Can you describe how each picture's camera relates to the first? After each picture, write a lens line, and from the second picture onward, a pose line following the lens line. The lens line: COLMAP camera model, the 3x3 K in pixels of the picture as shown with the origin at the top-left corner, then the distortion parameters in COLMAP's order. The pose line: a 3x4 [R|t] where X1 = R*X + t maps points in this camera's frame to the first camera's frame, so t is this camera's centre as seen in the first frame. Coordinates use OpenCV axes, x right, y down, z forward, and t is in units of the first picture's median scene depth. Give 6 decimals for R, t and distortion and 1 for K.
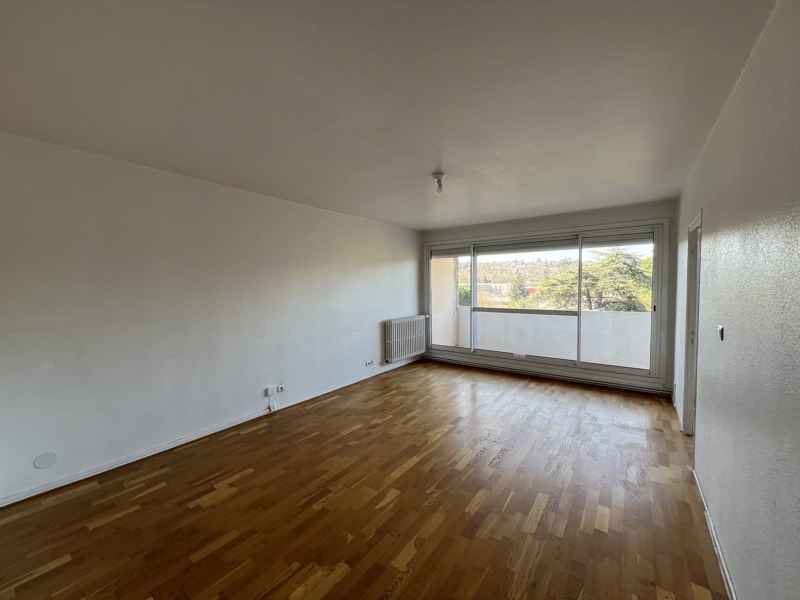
lens RADIAL K [[319.2, 0, 400.0], [0, 319.2, 300.0], [0, 0, 1]] dist [0.000297, -0.000125]
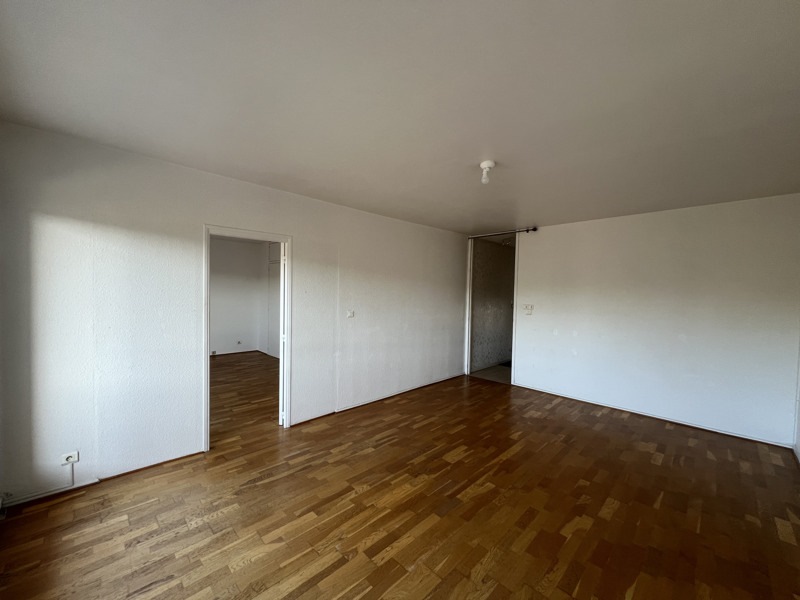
lens RADIAL K [[319.2, 0, 400.0], [0, 319.2, 300.0], [0, 0, 1]] dist [0.000297, -0.000125]
pose [[-0.988160, -0.016285, 0.152558, 0.238059], [-0.005241, 0.997353, 0.072519, -0.101472], [-0.153336, 0.070861, -0.985630, 2.097977]]
